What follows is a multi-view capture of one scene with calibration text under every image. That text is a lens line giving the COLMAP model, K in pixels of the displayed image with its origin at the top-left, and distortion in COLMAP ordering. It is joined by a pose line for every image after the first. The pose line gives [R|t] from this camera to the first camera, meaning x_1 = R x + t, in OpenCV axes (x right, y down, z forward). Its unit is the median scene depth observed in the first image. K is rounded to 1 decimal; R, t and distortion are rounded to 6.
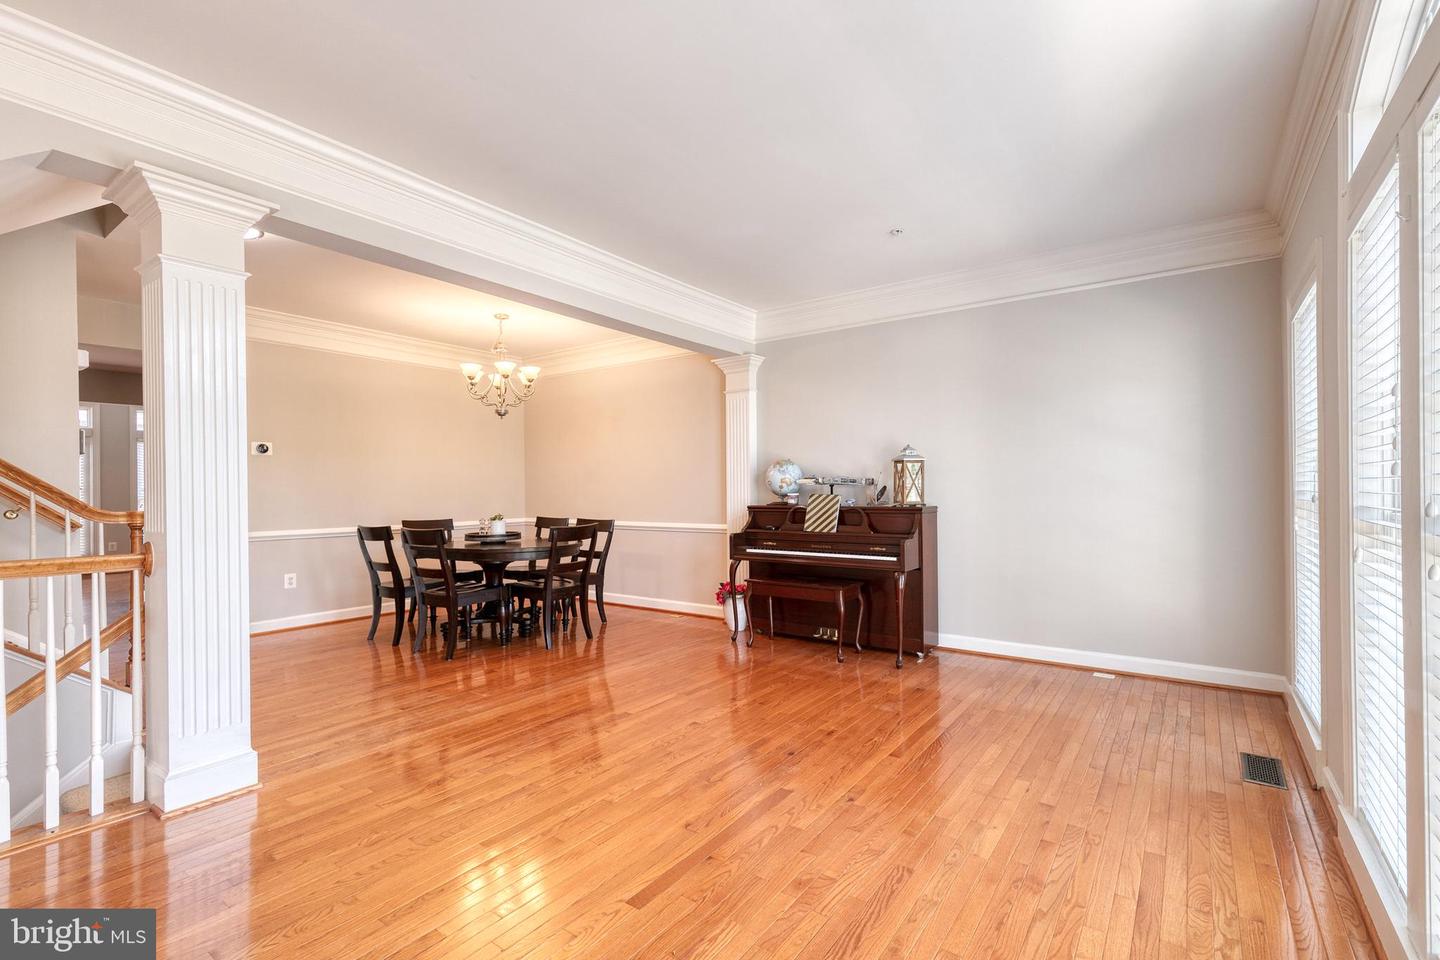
lens RADIAL K [[641.3, 0, 729.2], [0, 641.3, 487.1], [0, 0, 1]] dist [0.008608, -0.000744]
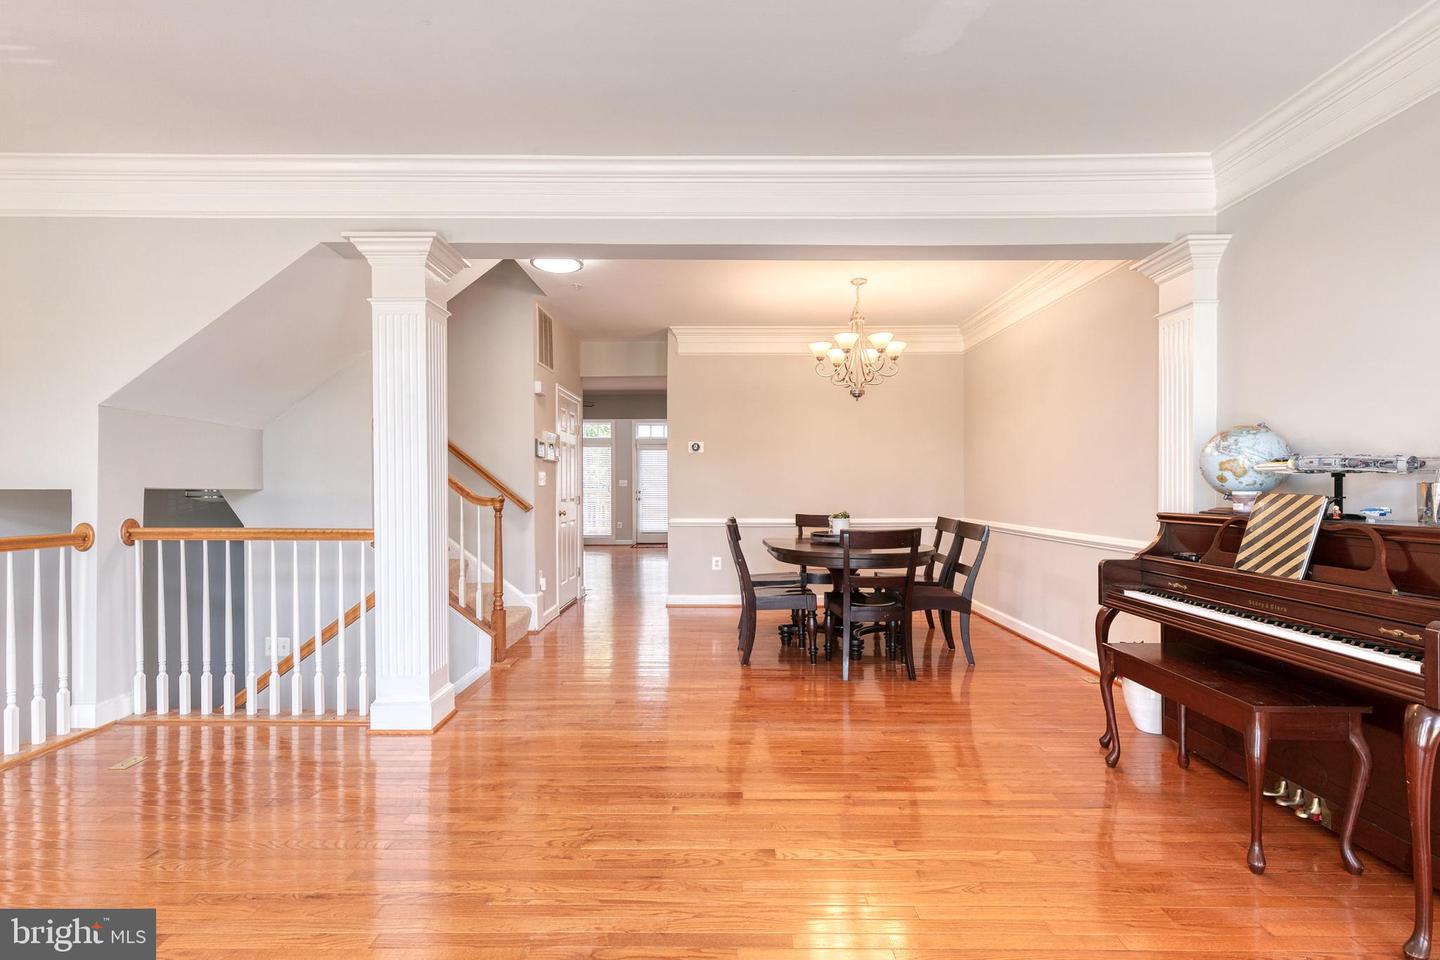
lens RADIAL K [[651.1, 0, 729.6], [0, 651.1, 490.7], [0, 0, 1]] dist [0.002730, -0.000195]
pose [[0.581201, 0.011703, -0.813676, 0.301879], [-0.000287, 0.999899, 0.014177, 0.002379], [0.813760, -0.008006, 0.581146, 0.411945]]
